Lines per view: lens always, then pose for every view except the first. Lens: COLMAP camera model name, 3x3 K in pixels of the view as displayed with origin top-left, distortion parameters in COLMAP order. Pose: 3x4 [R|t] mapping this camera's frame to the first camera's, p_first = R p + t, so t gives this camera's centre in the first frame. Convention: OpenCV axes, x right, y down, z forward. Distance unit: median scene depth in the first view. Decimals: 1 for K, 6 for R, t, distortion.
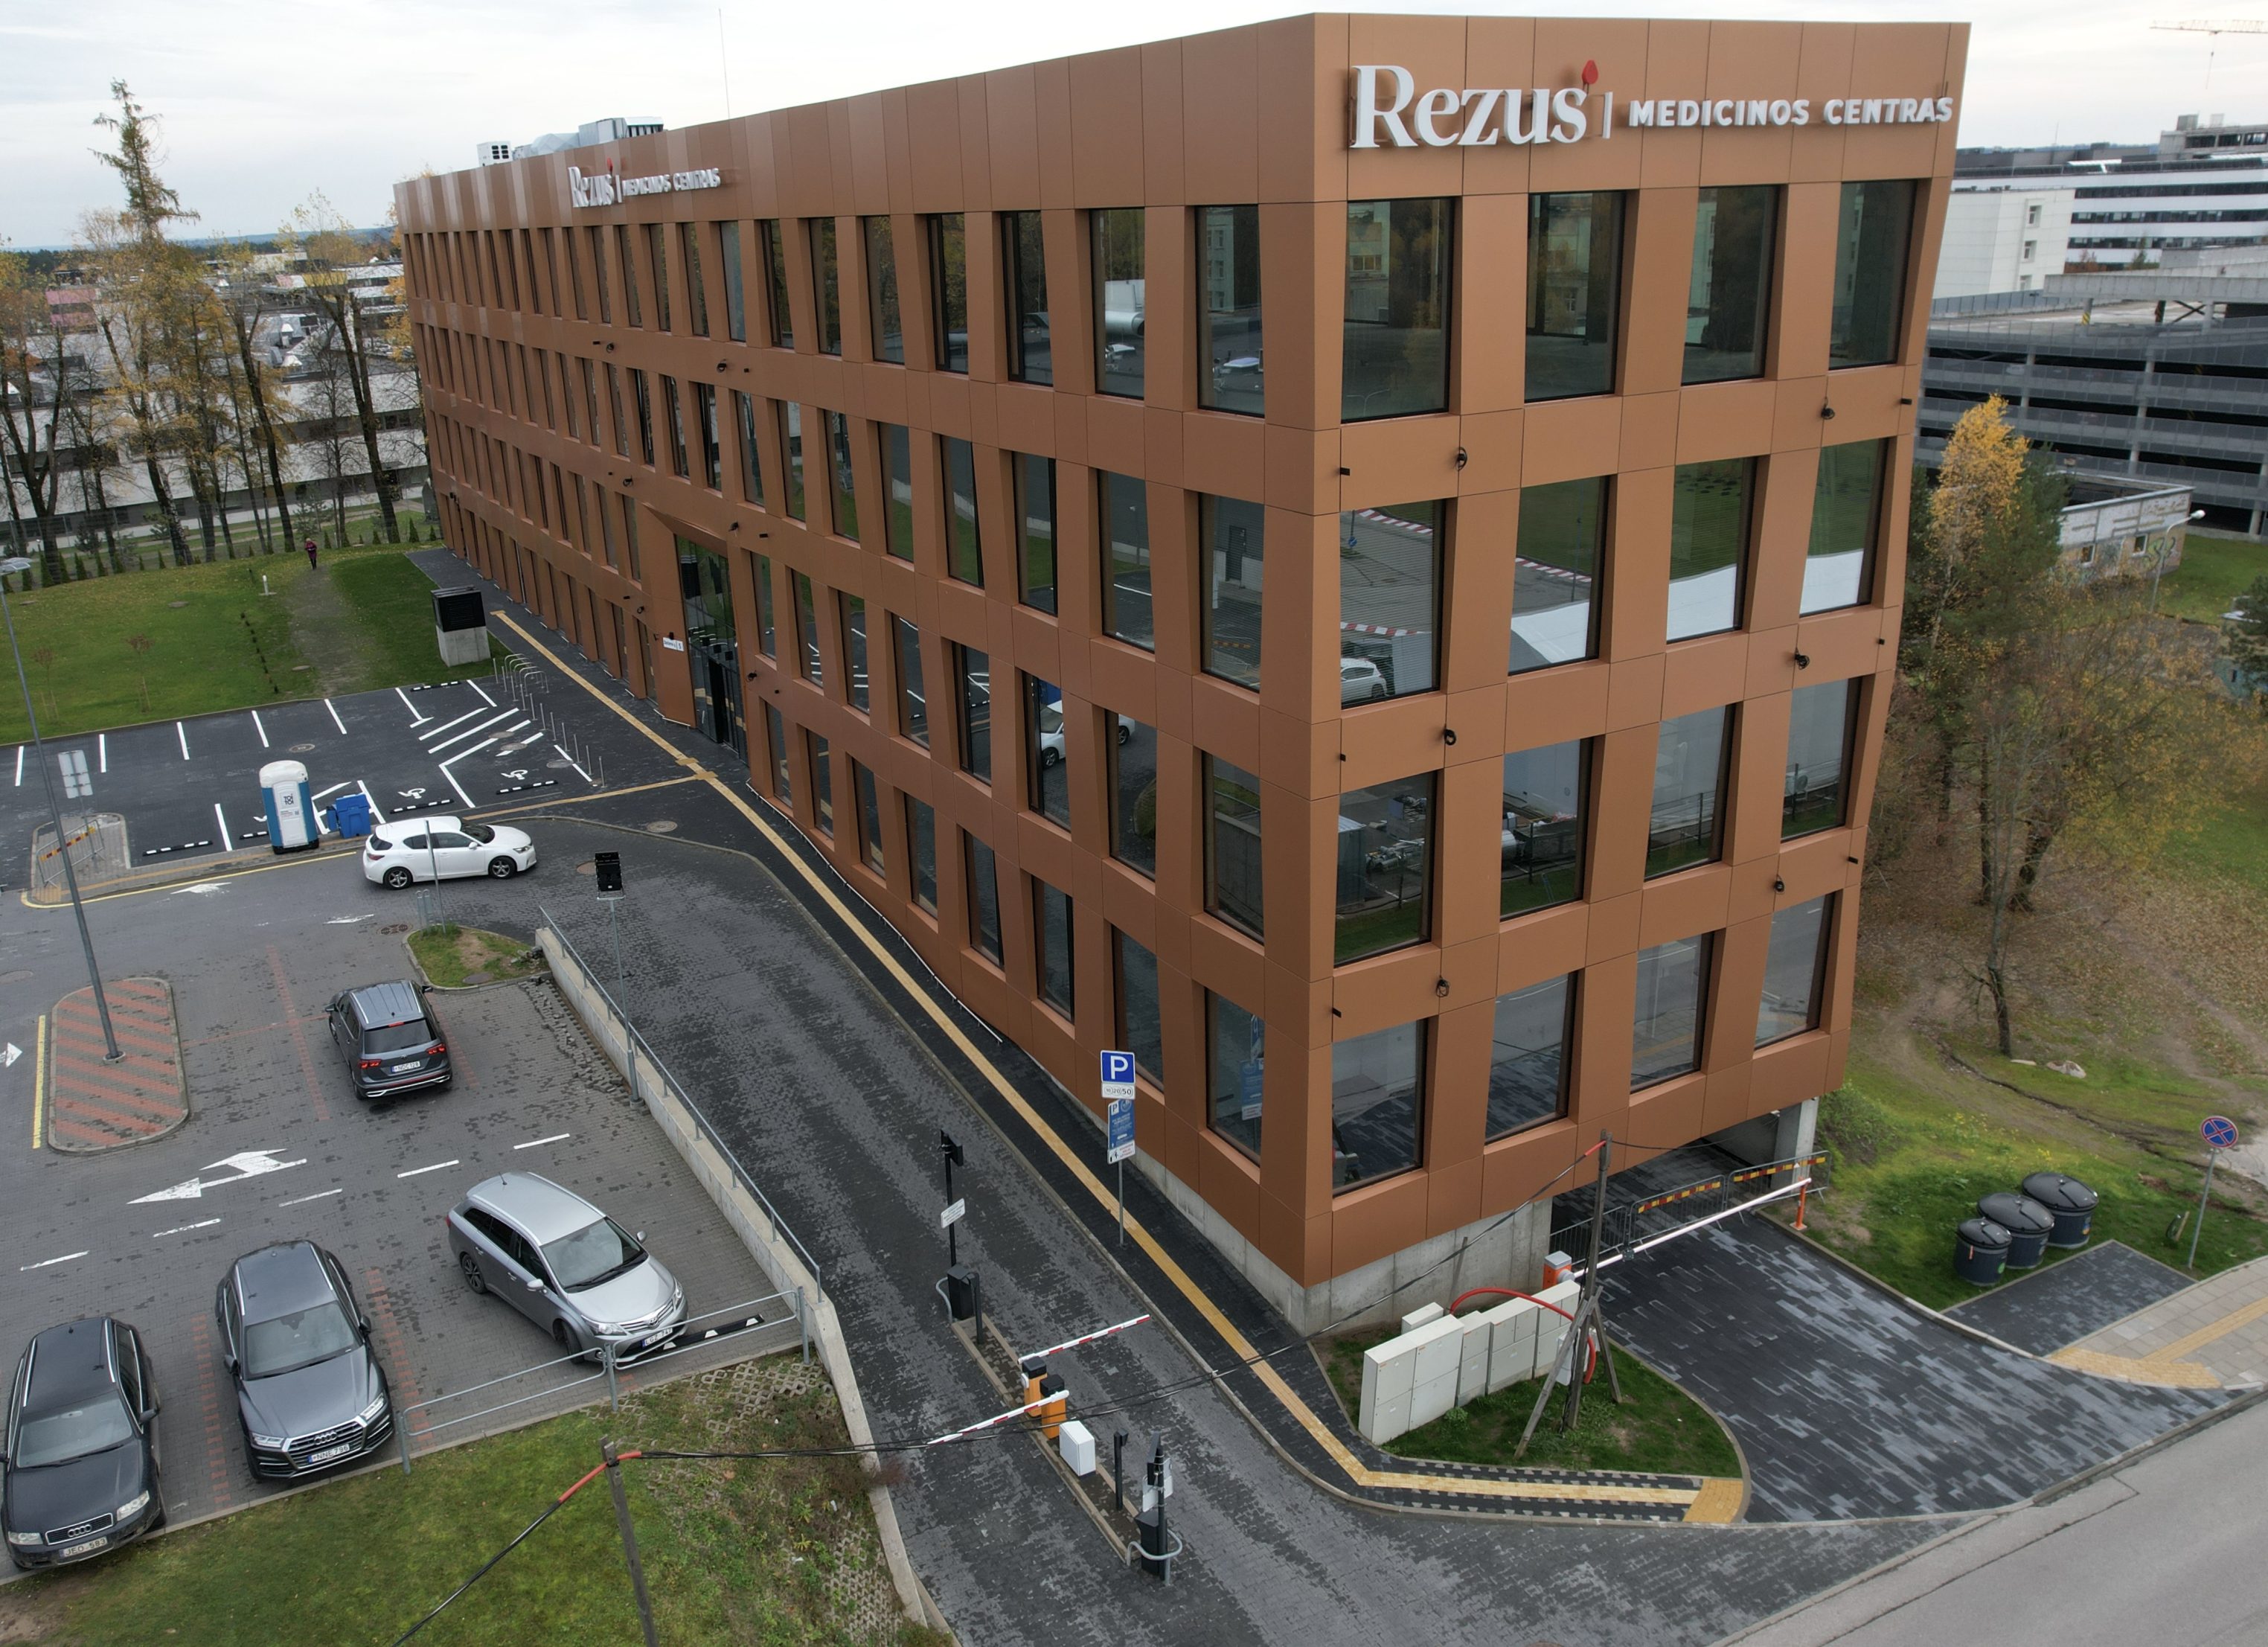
lens RADIAL K [[1881.6, 0, 1131.2], [0, 1881.6, 833.0], [0, 0, 1]] dist [-0.047815, 0.015105]
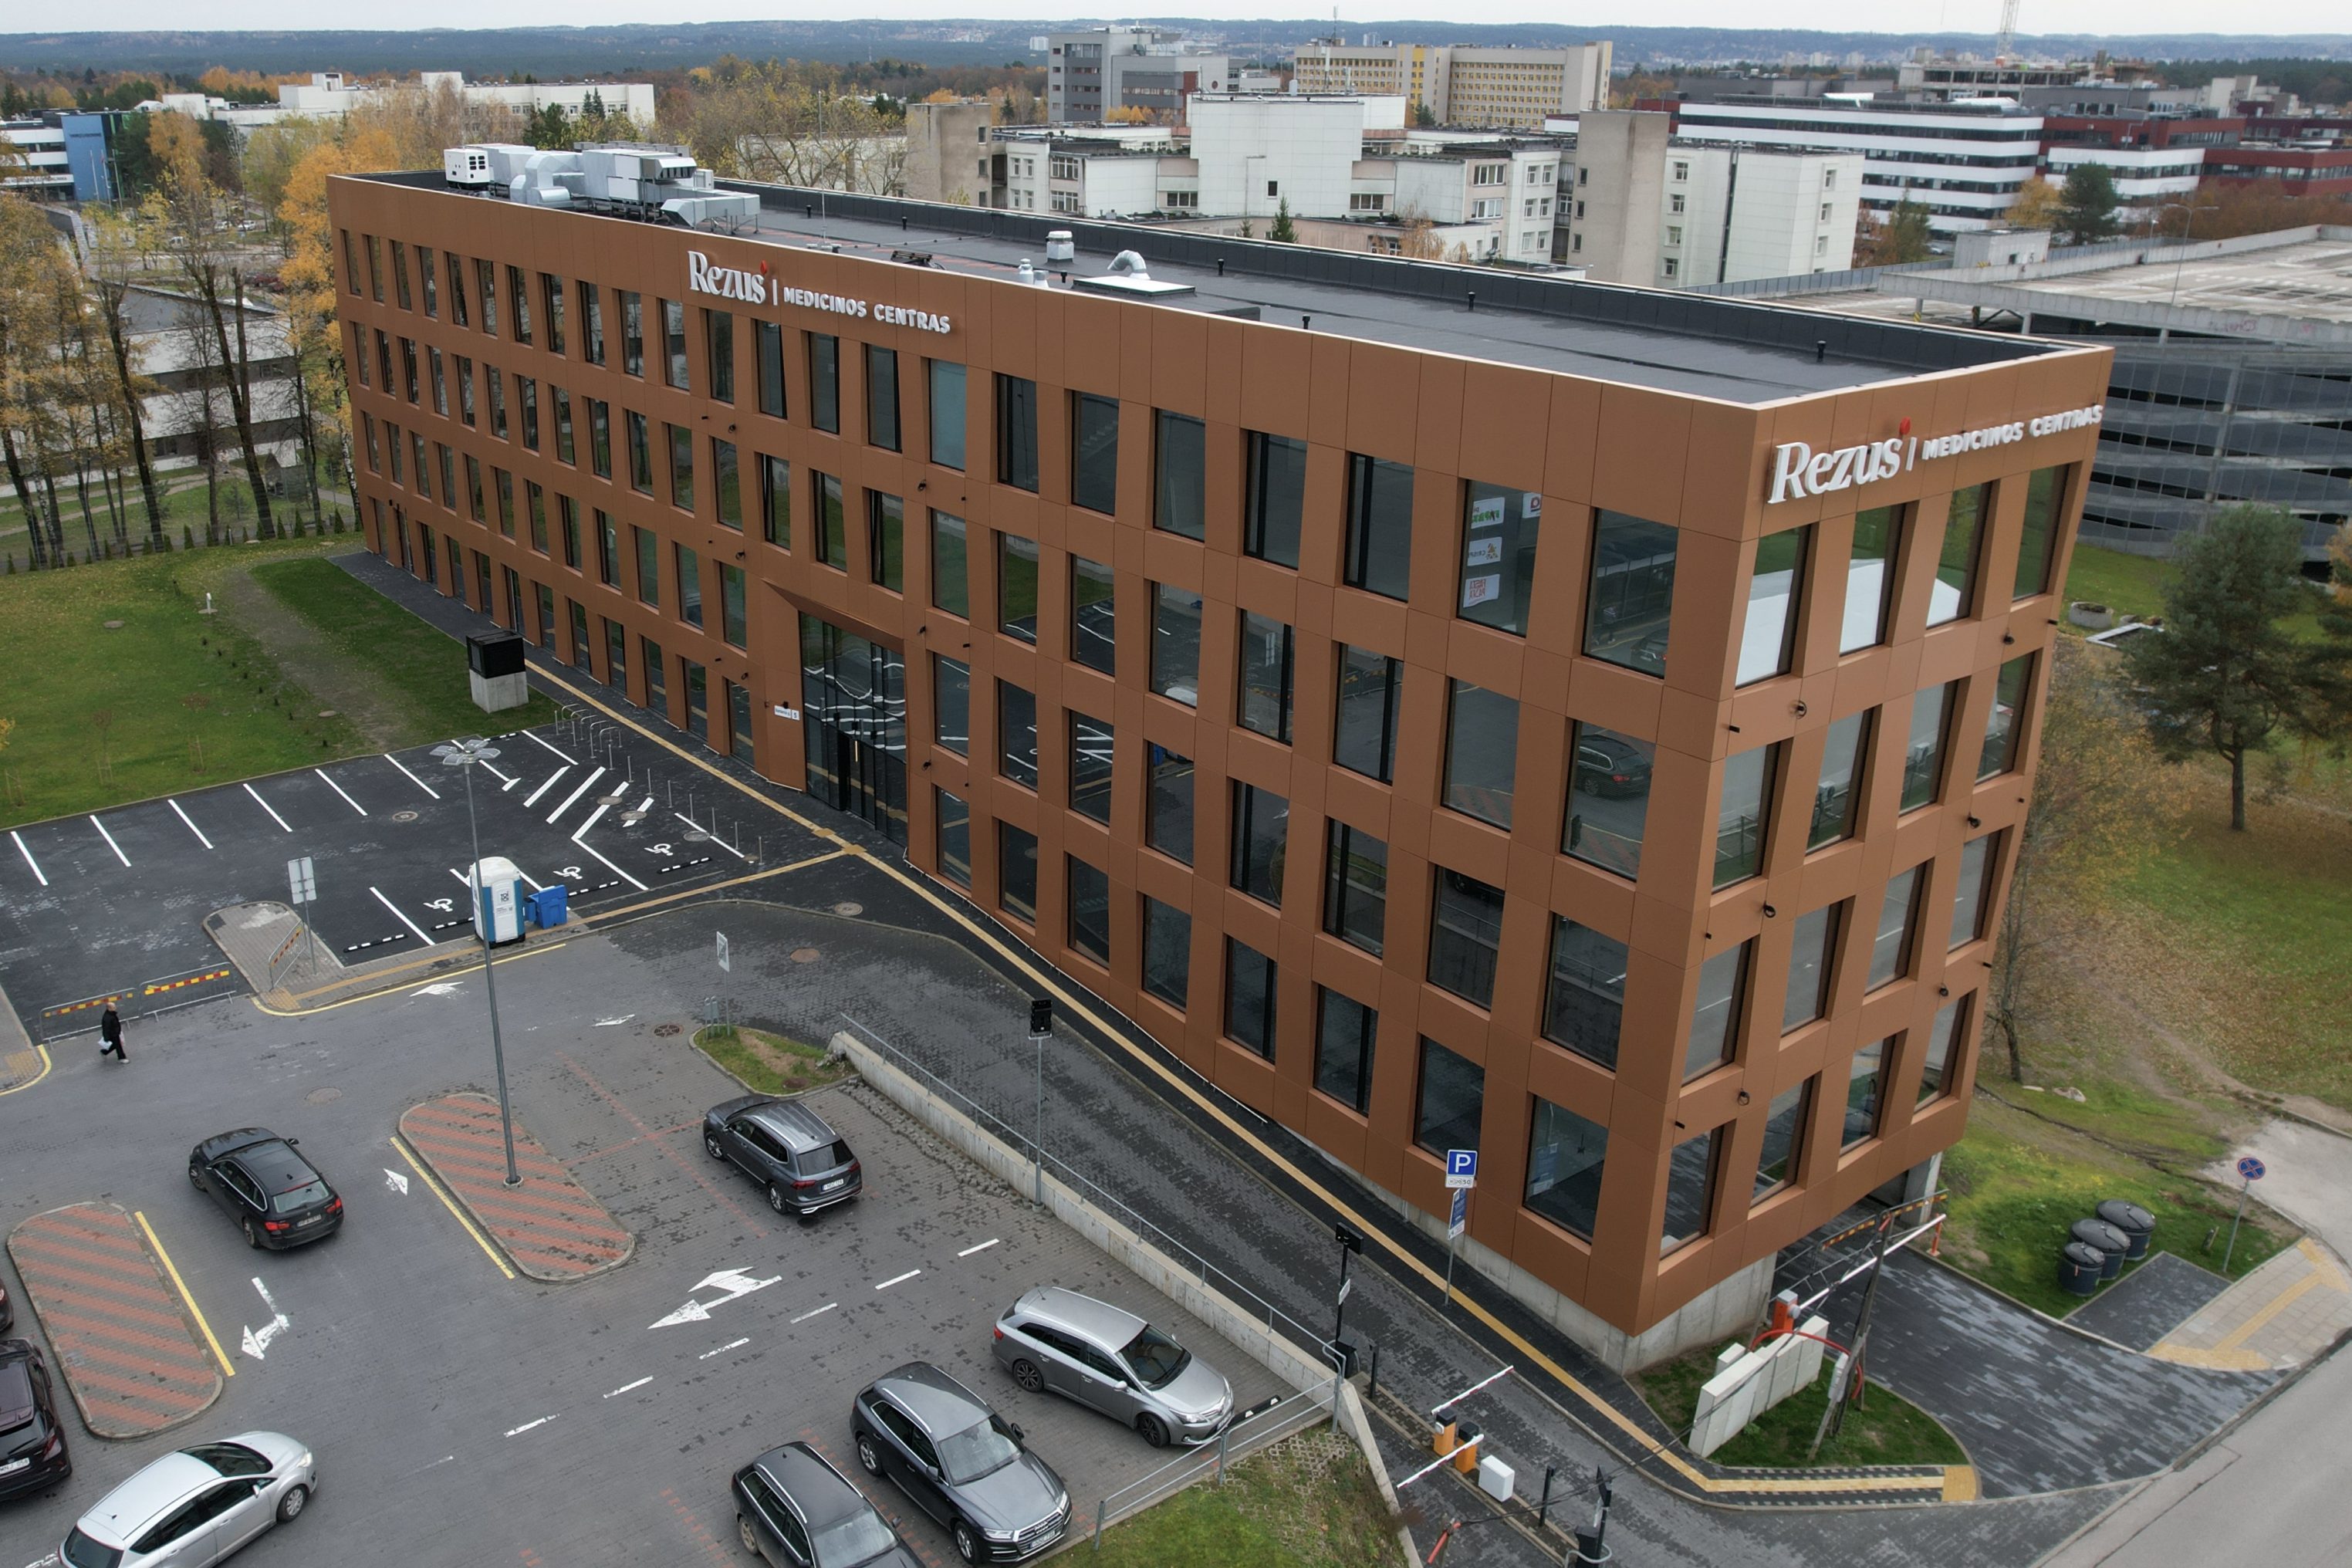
lens RADIAL K [[2049.3, 0, 1169.3], [0, 2049.3, 767.0], [0, 0, 1]] dist [-0.057654, 0.063042]
pose [[0.984150, -0.010819, 0.177010, -0.413458], [0.008401, 0.999861, 0.014402, -0.149021], [-0.177141, -0.012686, 0.984104, -0.263115]]
